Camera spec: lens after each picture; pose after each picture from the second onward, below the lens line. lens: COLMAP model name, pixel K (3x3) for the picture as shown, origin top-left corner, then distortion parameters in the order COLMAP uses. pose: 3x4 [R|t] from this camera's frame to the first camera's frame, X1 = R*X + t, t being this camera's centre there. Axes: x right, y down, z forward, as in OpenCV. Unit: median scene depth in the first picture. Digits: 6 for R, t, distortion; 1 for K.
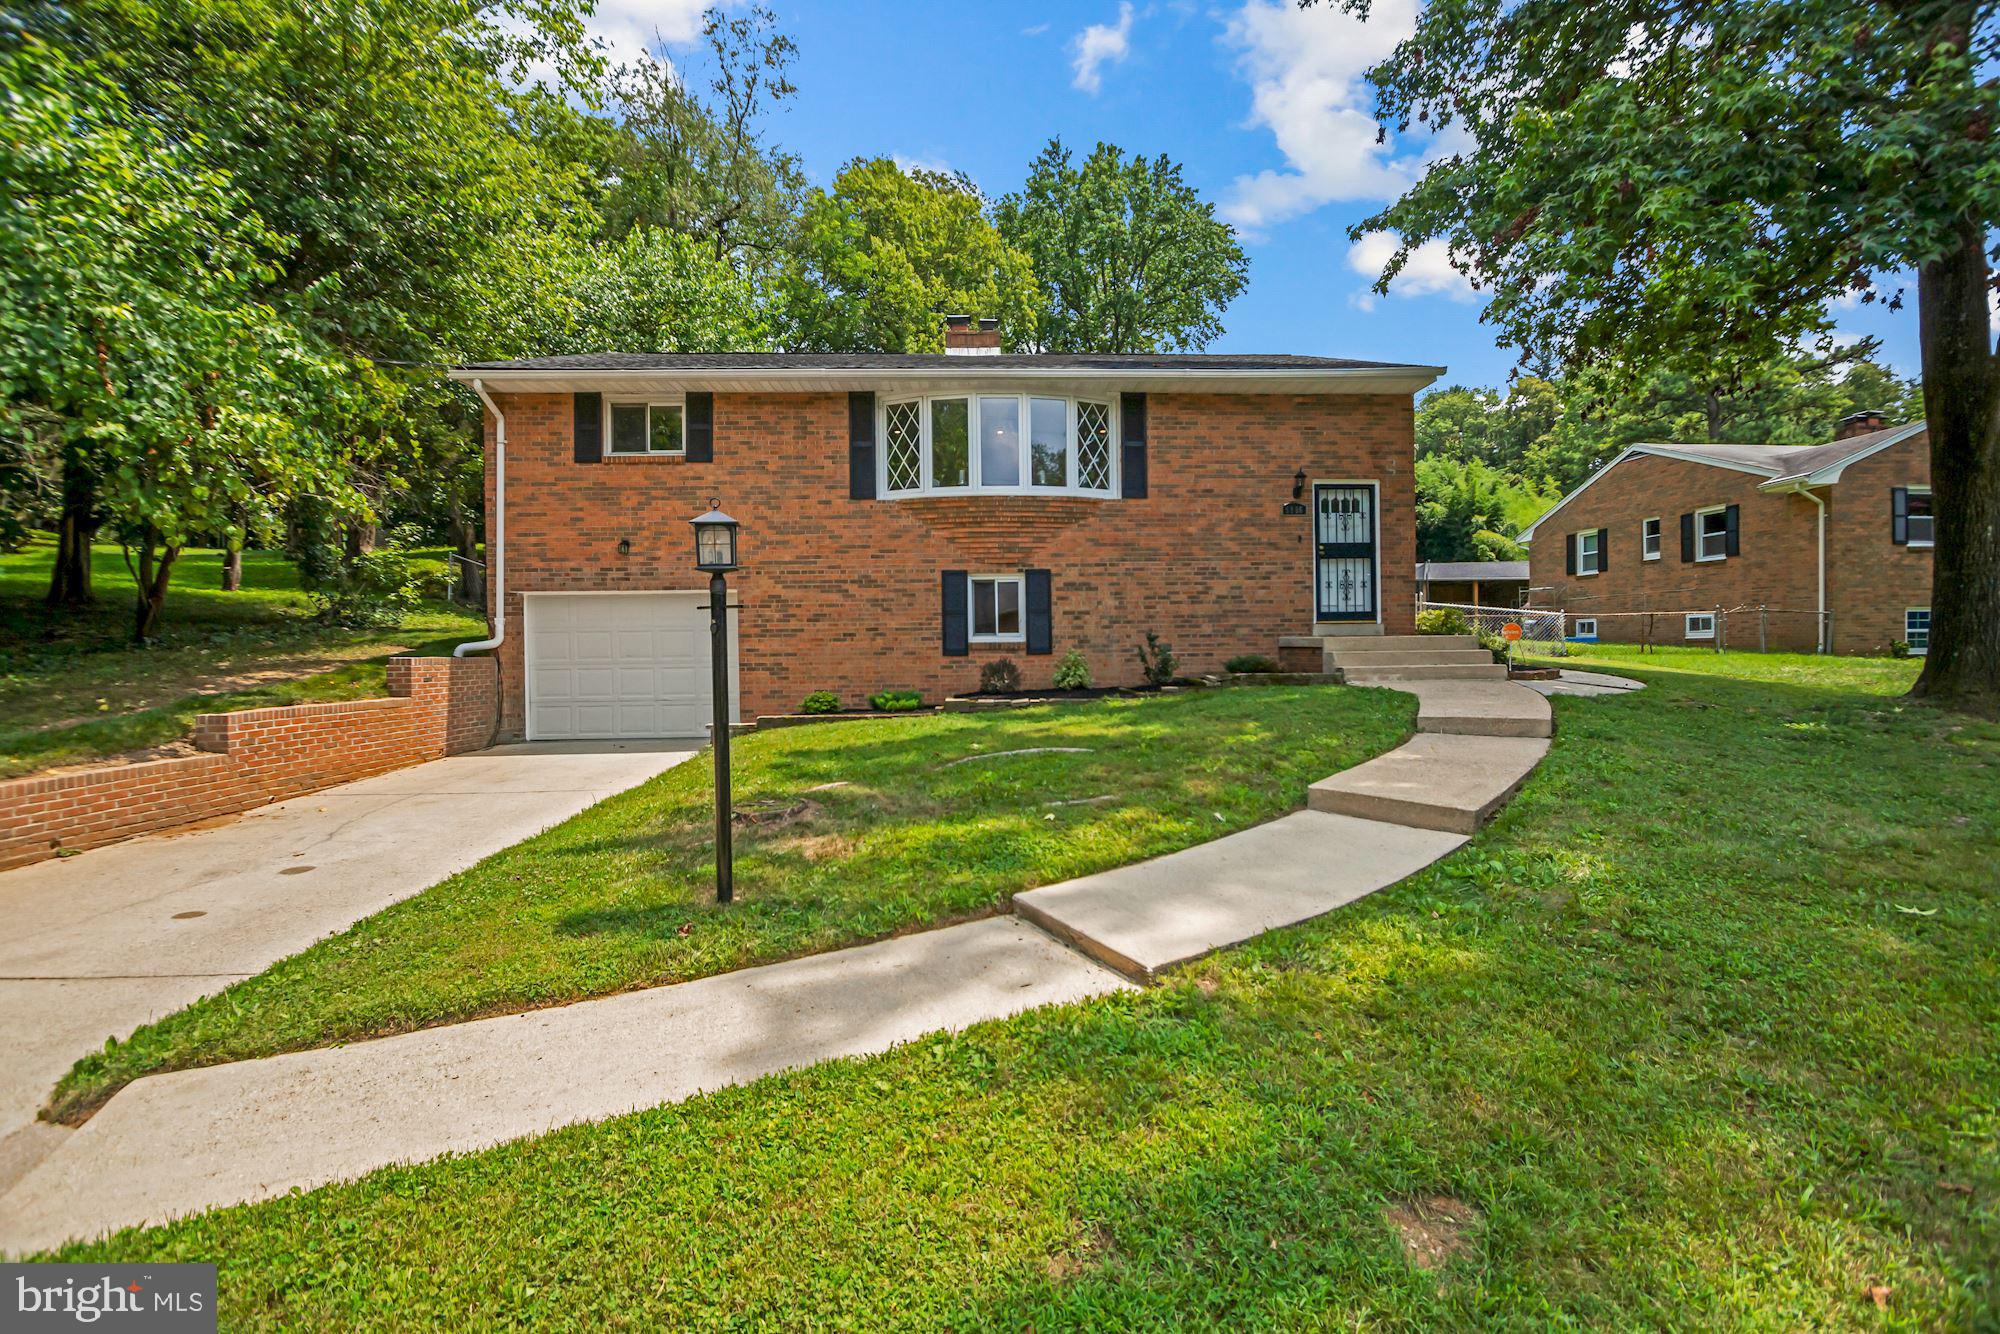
lens RADIAL K [[896.1, 0, 944.9], [0, 896.1, 658.3], [0, 0, 1]] dist [-0.015006, 0.002075]
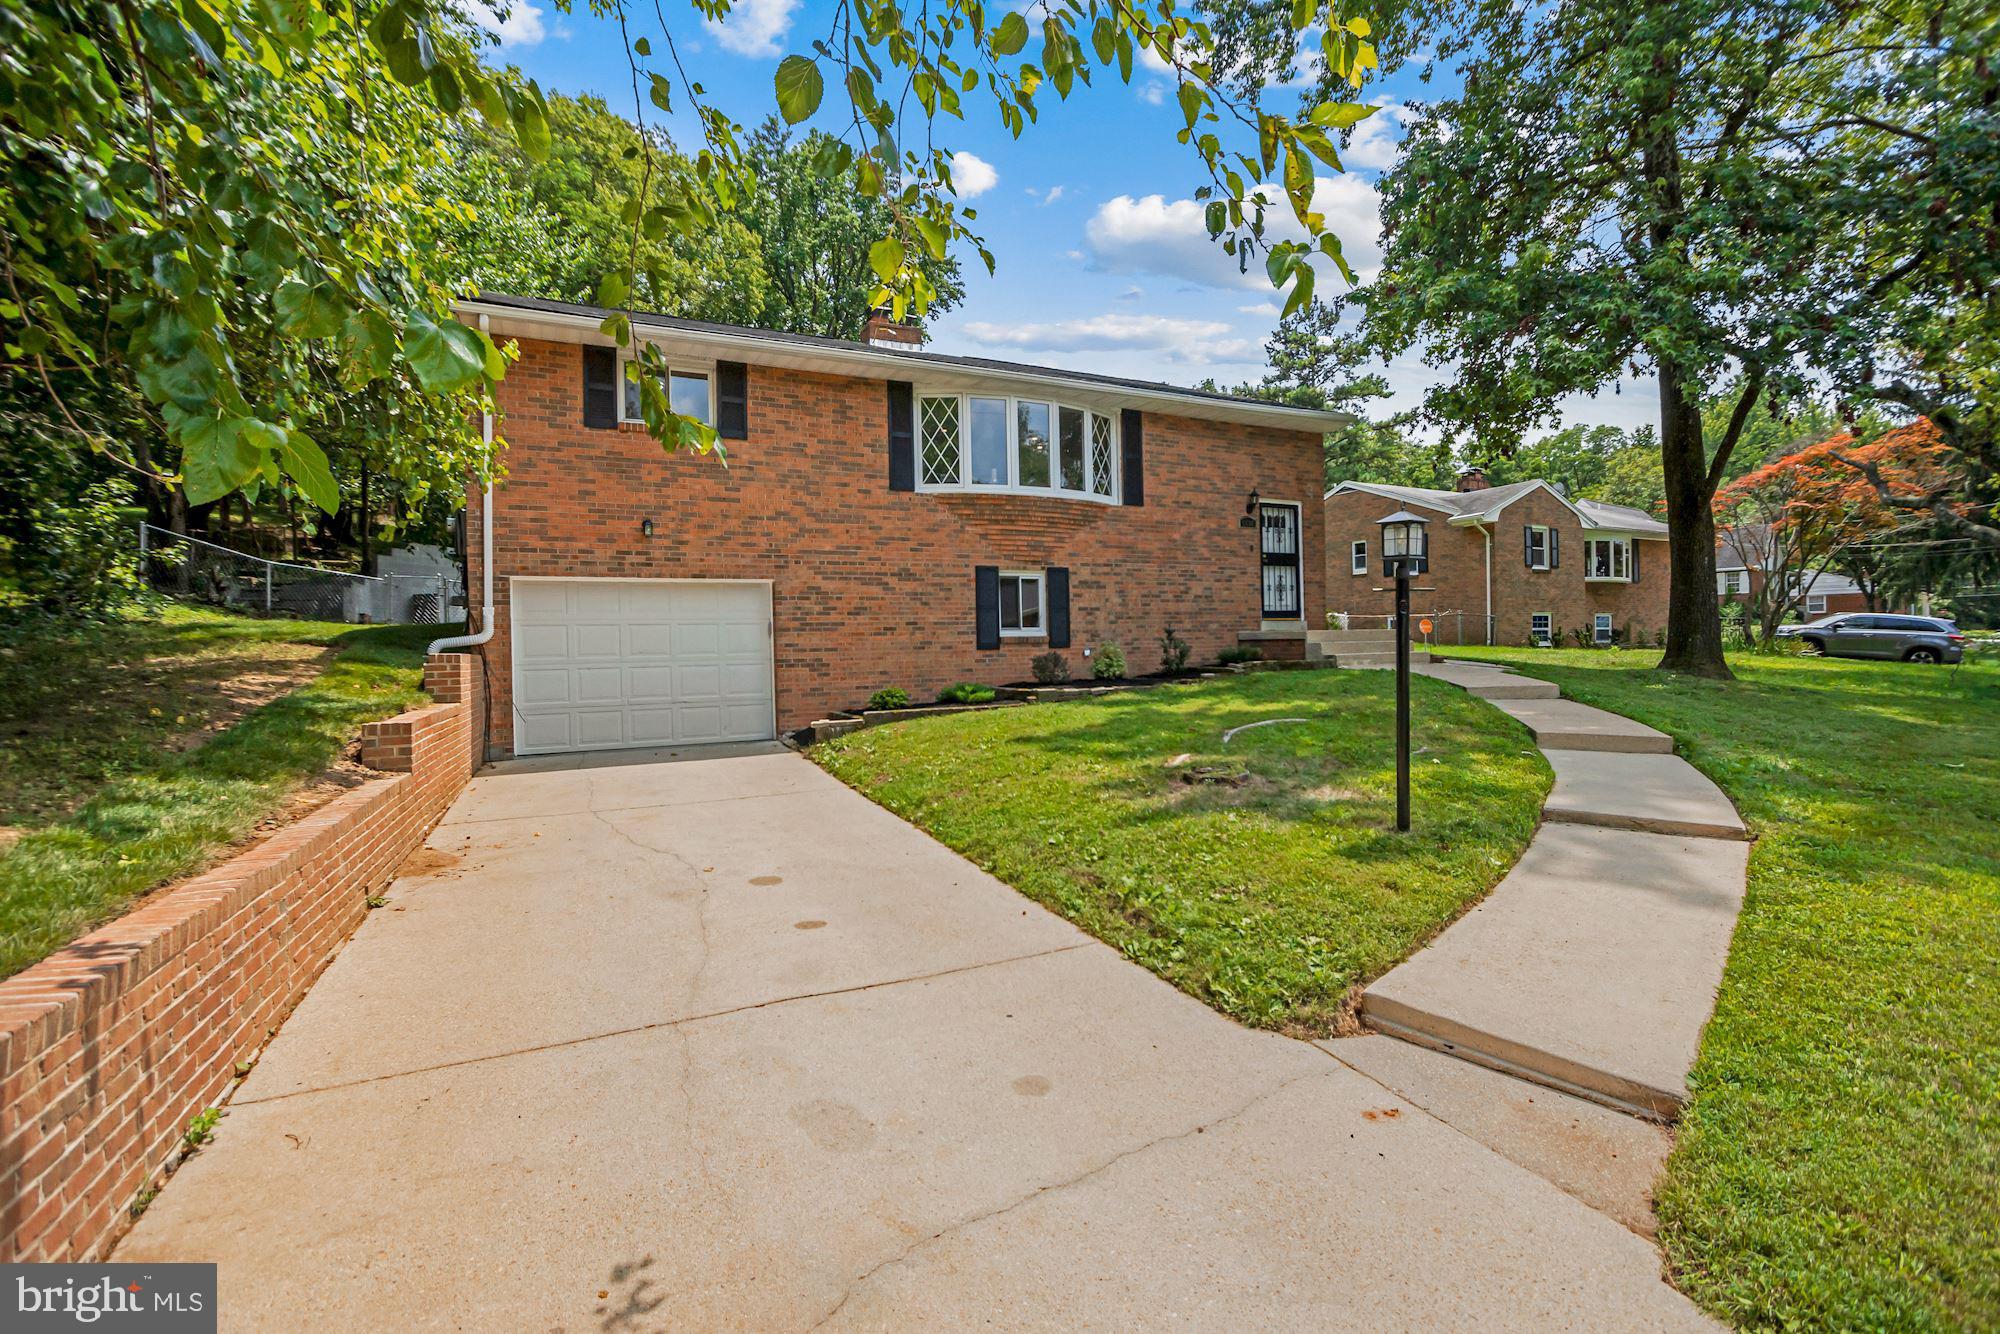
lens RADIAL K [[896.1, 0, 972.9], [0, 896.1, 659.0], [0, 0, 1]] dist [-0.015006, 0.002075]
pose [[0.915237, -0.011551, 0.402750, -0.416376], [0.012470, 0.999922, 0.000342, 0.007419], [-0.402723, 0.004709, 0.915310, 0.070857]]
